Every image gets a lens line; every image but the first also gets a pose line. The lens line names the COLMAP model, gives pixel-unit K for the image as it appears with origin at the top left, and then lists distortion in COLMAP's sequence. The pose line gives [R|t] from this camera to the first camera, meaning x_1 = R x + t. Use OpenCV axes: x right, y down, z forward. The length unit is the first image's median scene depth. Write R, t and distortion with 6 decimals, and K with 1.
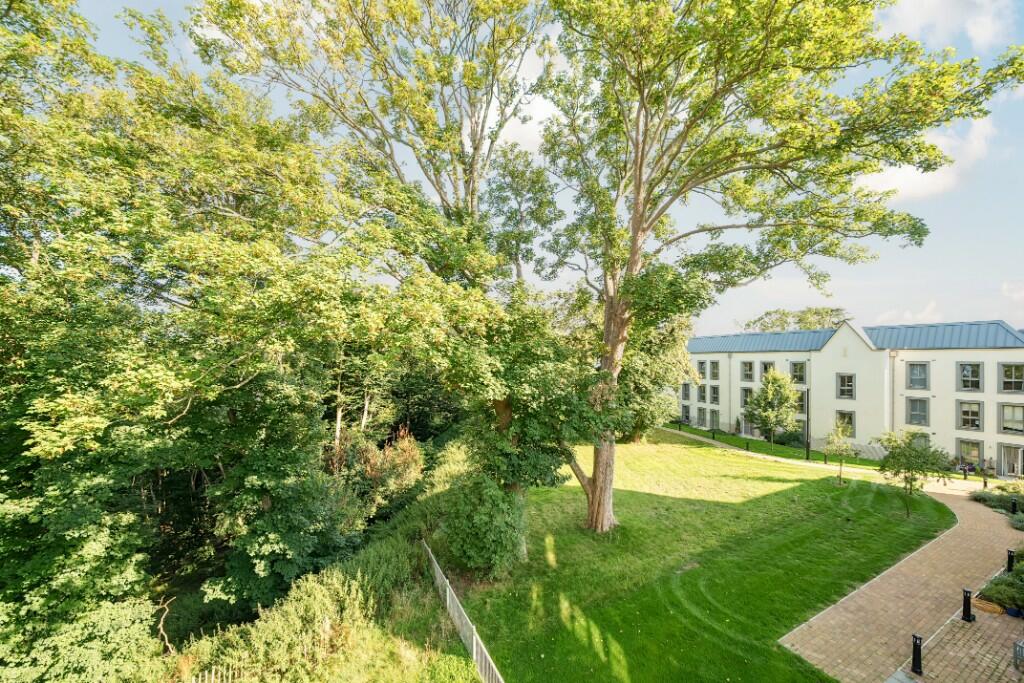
lens RADIAL K [[382.8, 0, 512.8], [0, 382.8, 360.3], [0, 0, 1]] dist [0.000942, 0.000023]
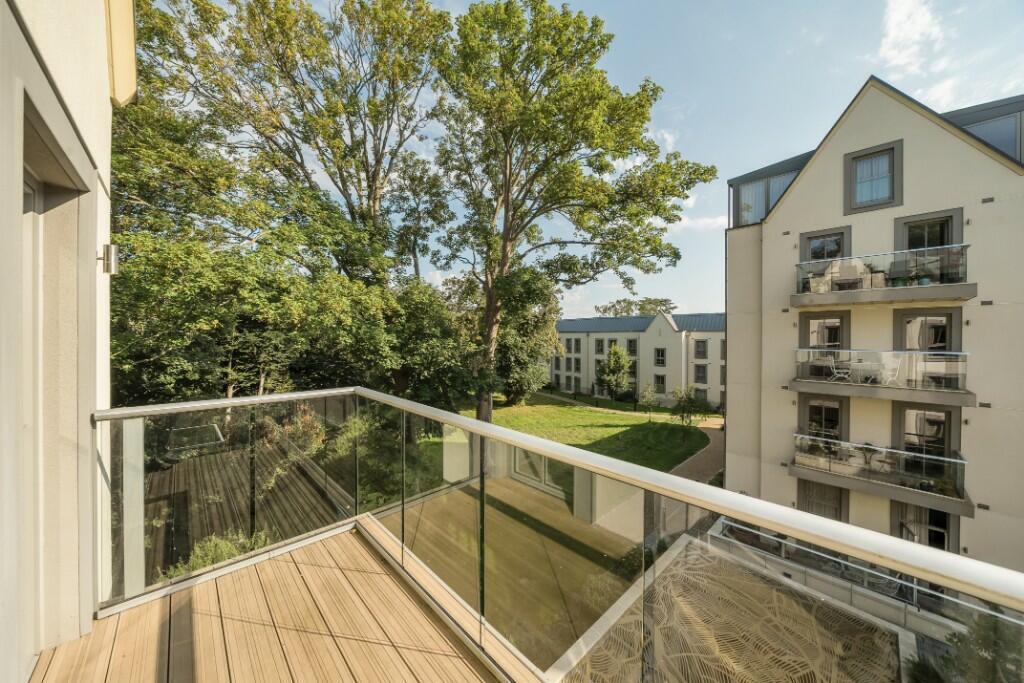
lens RADIAL K [[350.7, 0, 508.3], [0, 350.7, 336.2], [0, 0, 1]] dist [-0.002134, -0.000061]
pose [[0.966938, 0.004821, 0.254966, 0.014185], [-0.003822, 0.999983, -0.004415, -0.000242], [-0.254983, 0.003294, 0.966940, -0.109522]]
